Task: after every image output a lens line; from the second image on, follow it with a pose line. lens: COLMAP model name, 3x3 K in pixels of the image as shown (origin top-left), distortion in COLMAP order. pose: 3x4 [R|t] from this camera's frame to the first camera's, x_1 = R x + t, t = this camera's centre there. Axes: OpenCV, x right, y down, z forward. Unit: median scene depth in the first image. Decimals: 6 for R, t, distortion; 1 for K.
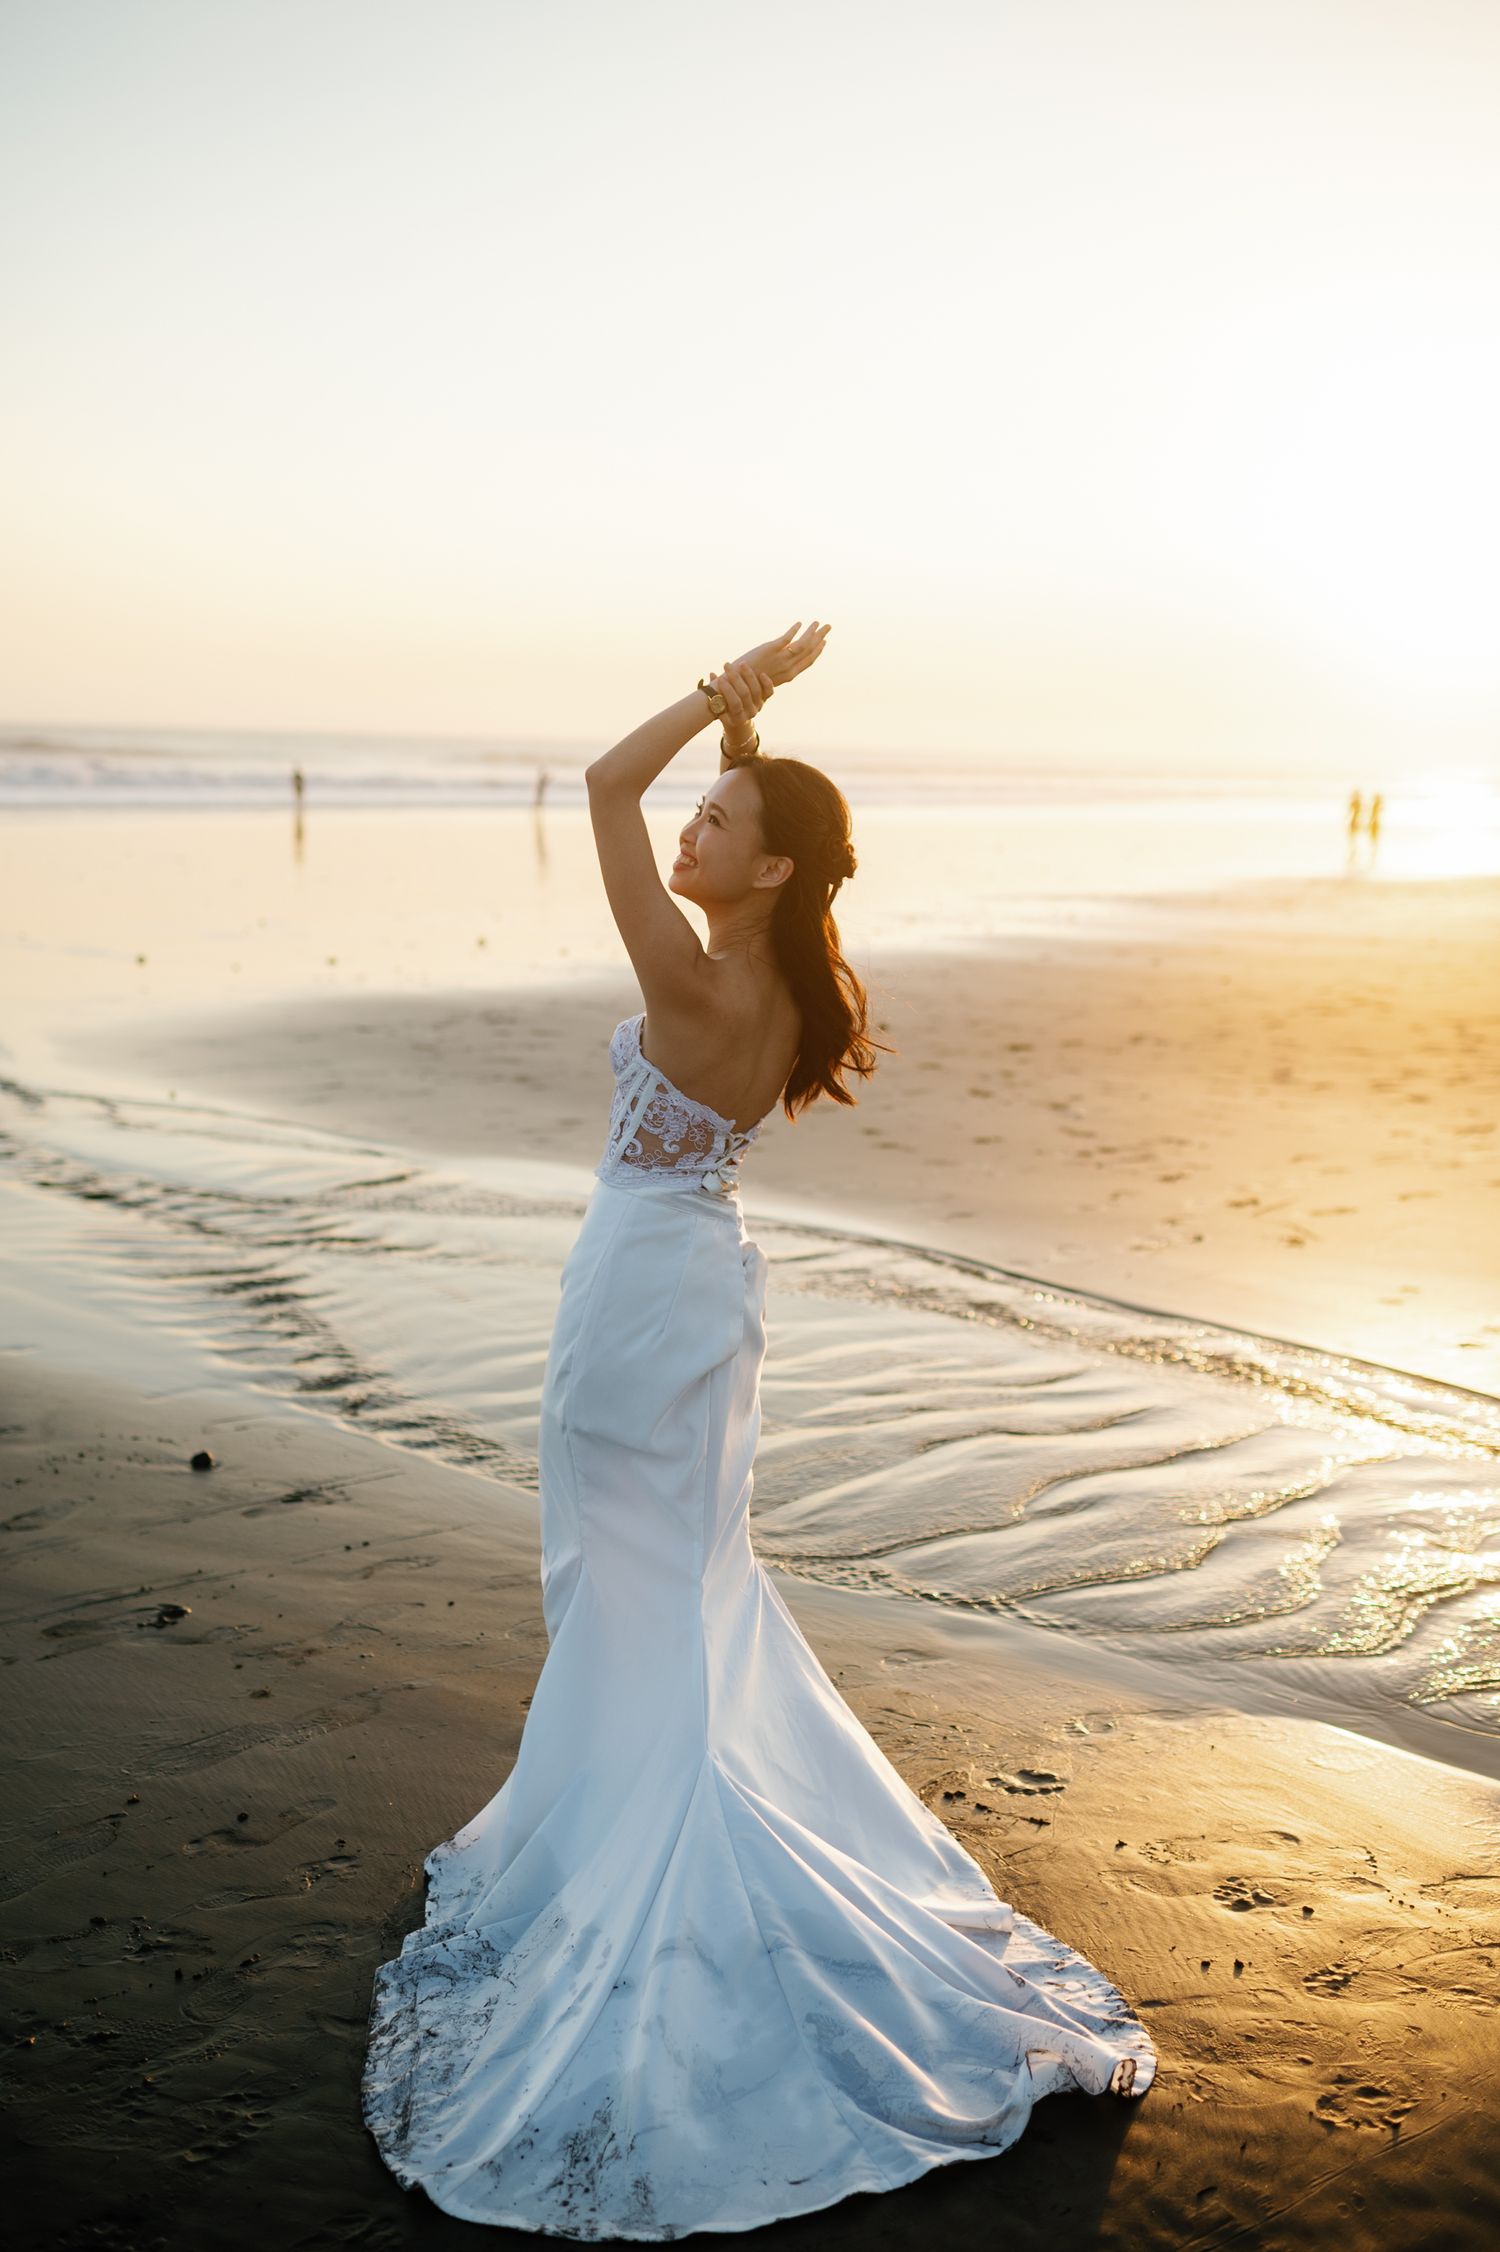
lens RADIAL K [[2235.8, 0, 750.0], [0, 2235.8, 1126.0], [0, 0, 1]] dist [0.012858, -0.016819]
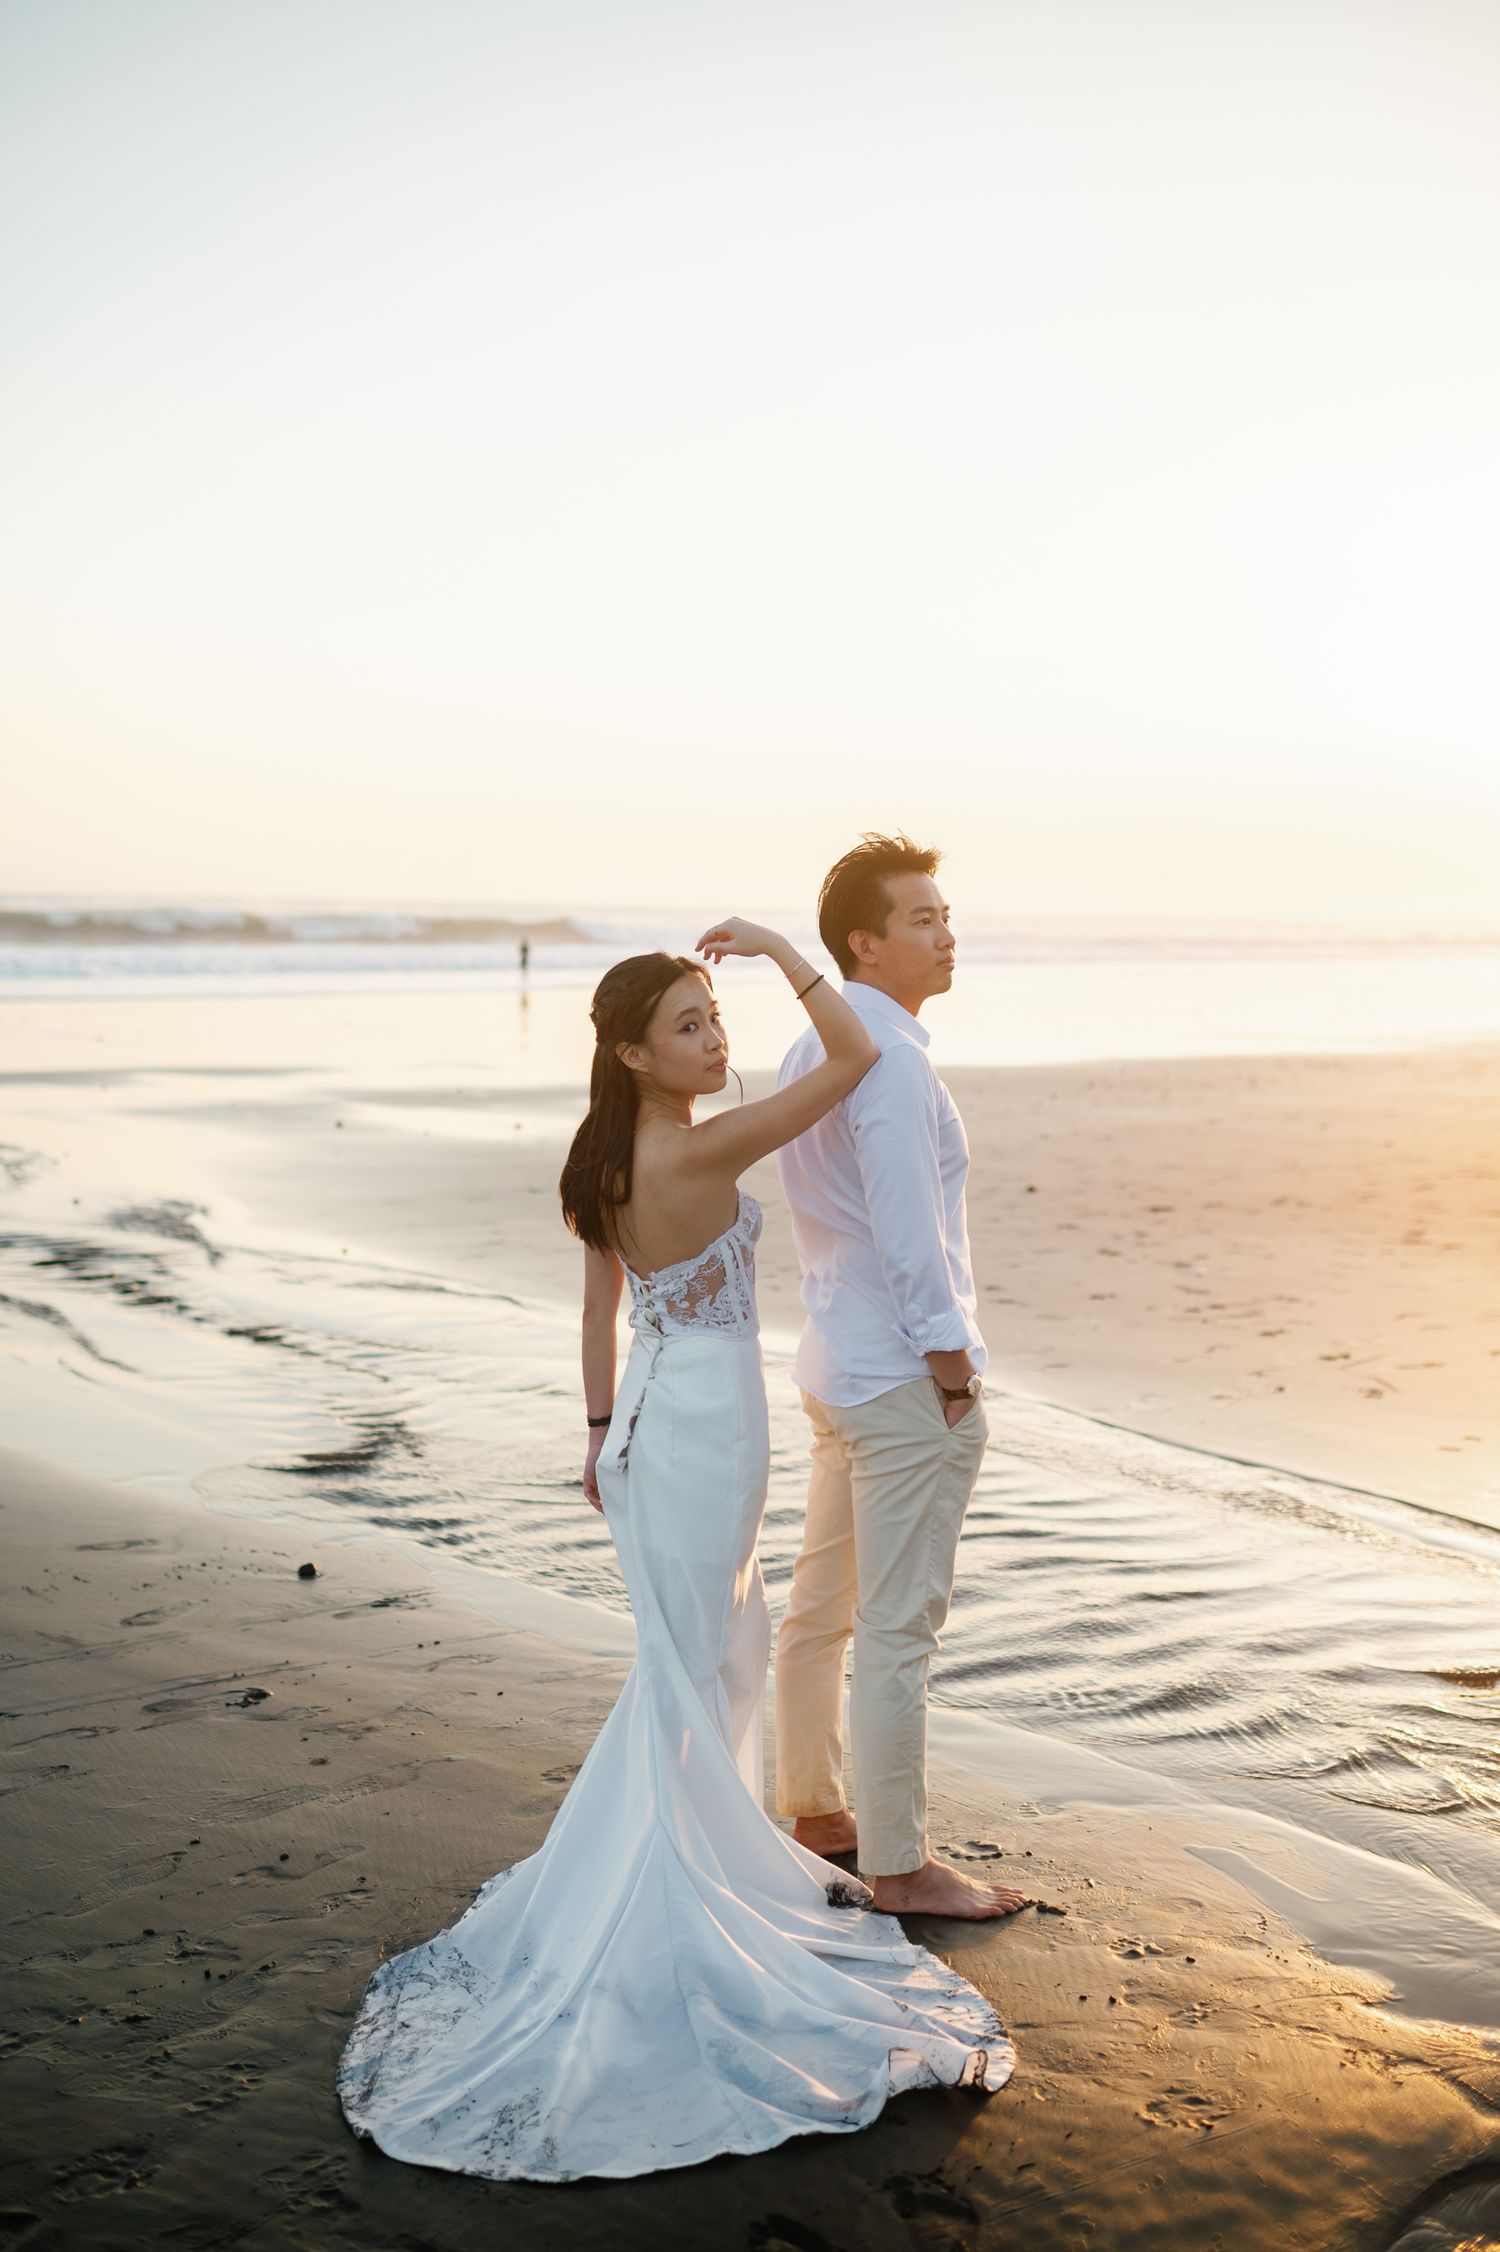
lens RADIAL K [[2235.8, 0, 750.0], [0, 2235.8, 1126.0], [0, 0, 1]] dist [0.012858, -0.016819]
pose [[0.995353, -0.001756, -0.096276, 0.136000], [-0.005347, 0.997283, -0.073472, 0.014242], [0.096143, 0.073645, 0.992639, -0.172284]]
